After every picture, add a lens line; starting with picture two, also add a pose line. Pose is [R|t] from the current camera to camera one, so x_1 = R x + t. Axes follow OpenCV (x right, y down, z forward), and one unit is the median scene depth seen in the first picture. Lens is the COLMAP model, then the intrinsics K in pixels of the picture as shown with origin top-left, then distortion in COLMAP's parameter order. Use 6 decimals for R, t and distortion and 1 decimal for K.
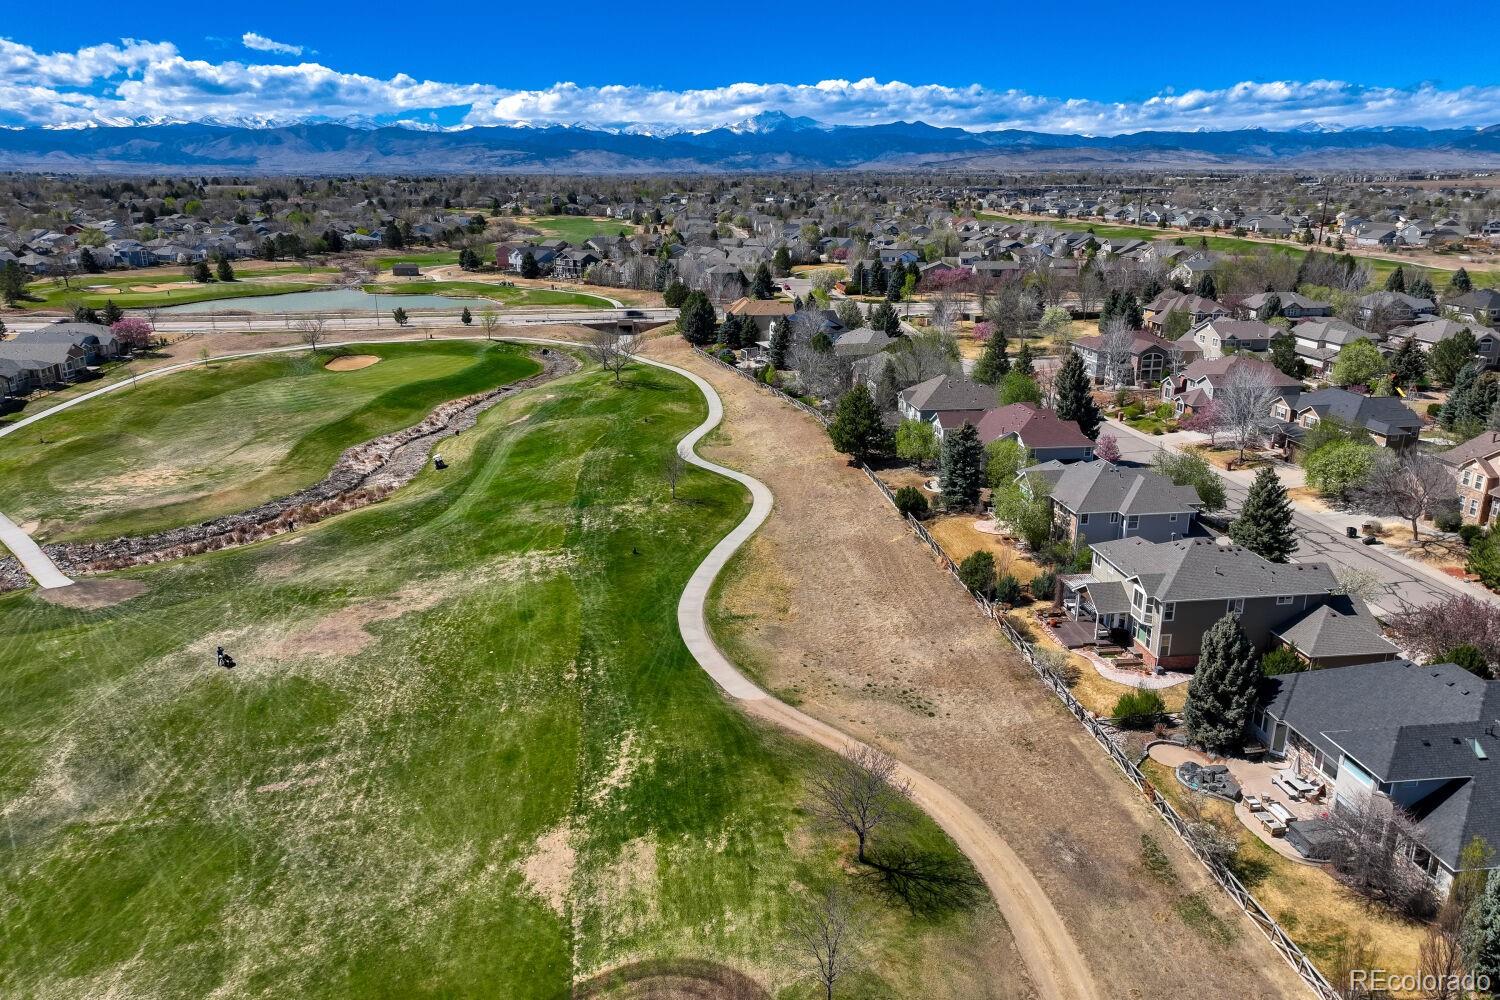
lens RADIAL K [[1049.7, 0, 750.0], [0, 1049.7, 500.0], [0, 0, 1]] dist [0.000844, 0.018440]
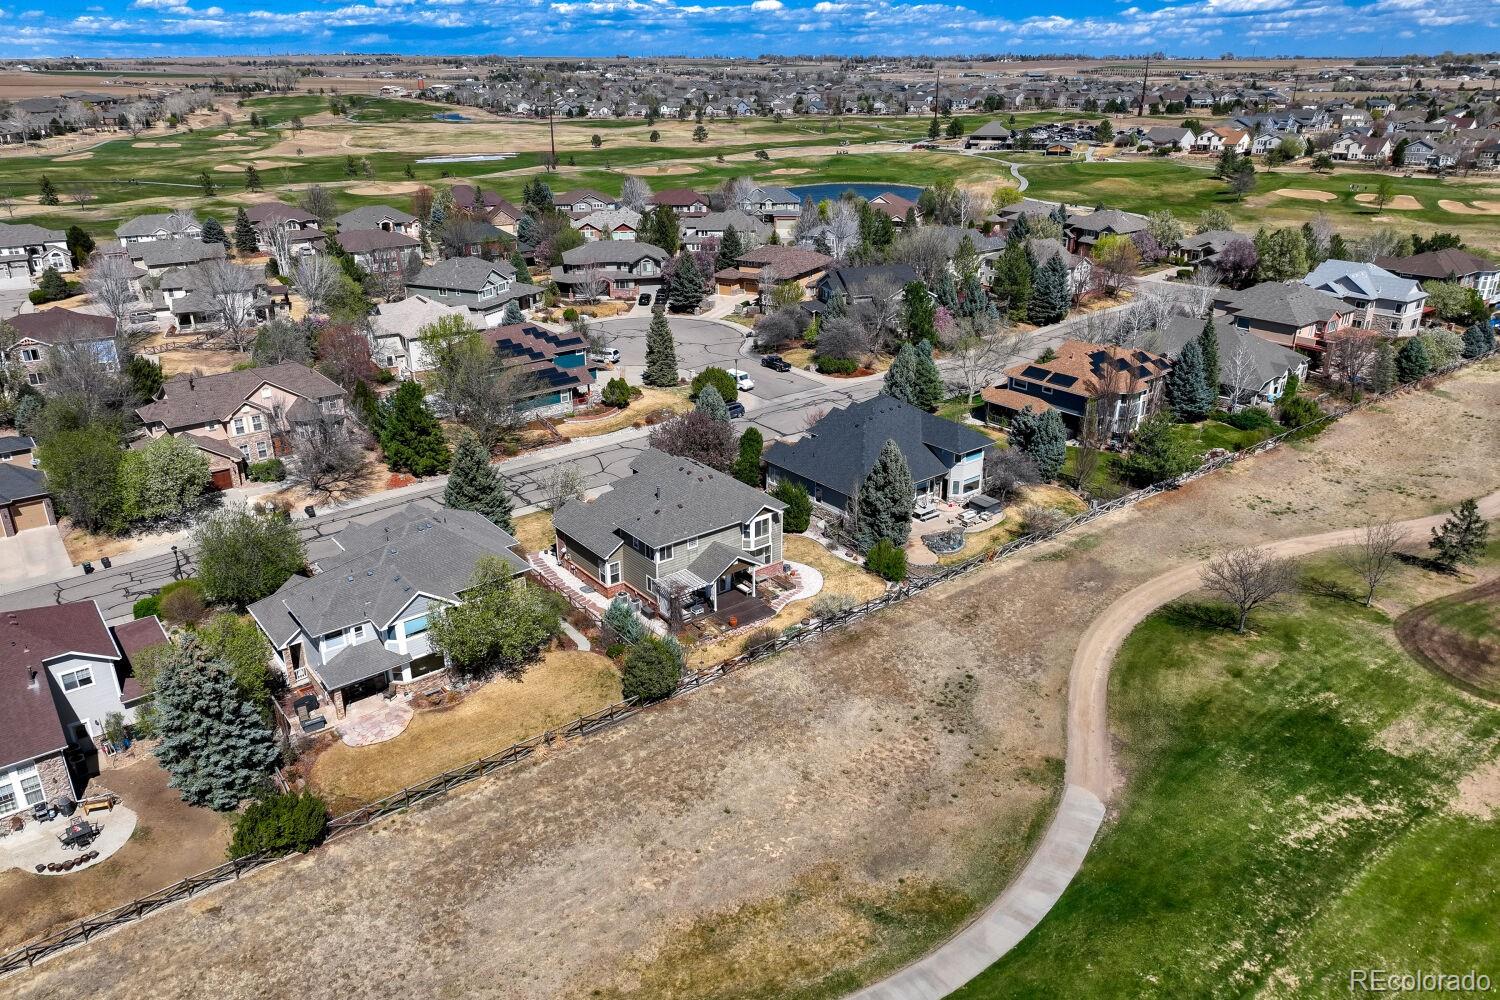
lens RADIAL K [[1078.4, 0, 744.6], [0, 1078.4, 450.1], [0, 0, 1]] dist [0.010044, 0.012614]
pose [[-0.513981, -0.289271, 0.807556, -0.385984], [0.258024, 0.845690, 0.467154, -0.407906], [-0.818075, 0.448476, -0.360030, 1.223392]]
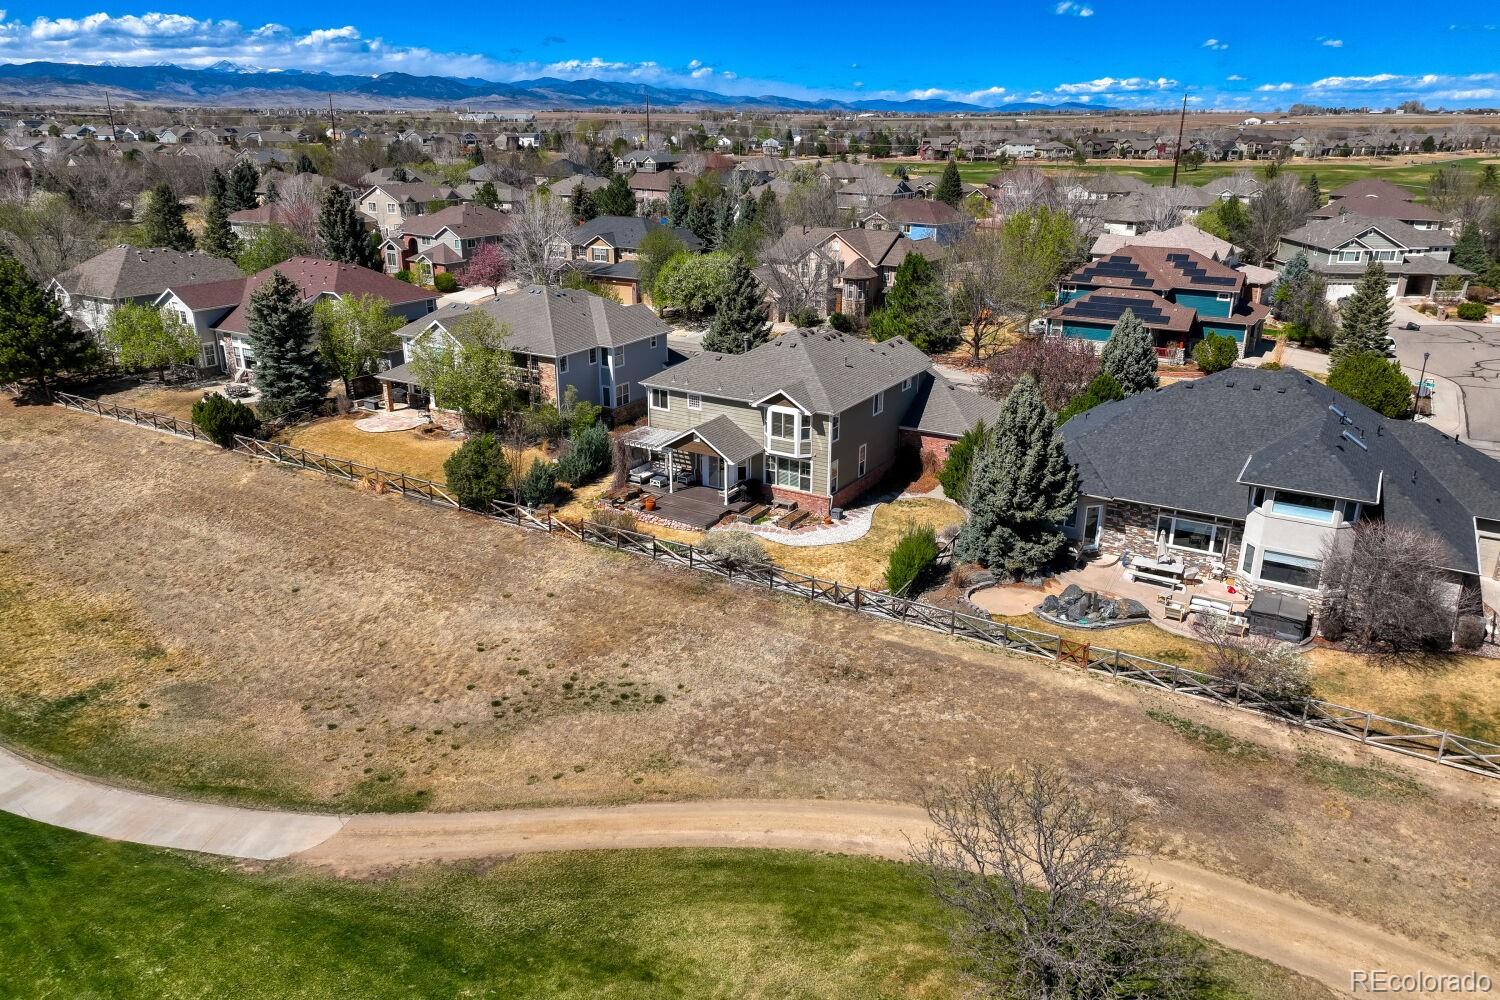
lens RADIAL K [[1049.7, 0, 750.0], [0, 1049.7, 500.0], [0, 0, 1]] dist [0.000844, 0.018440]
pose [[0.622311, -0.263621, 0.737044, -0.145738], [0.226491, 0.961948, 0.152830, 0.028846], [-0.749287, 0.071826, 0.658339, 0.516258]]
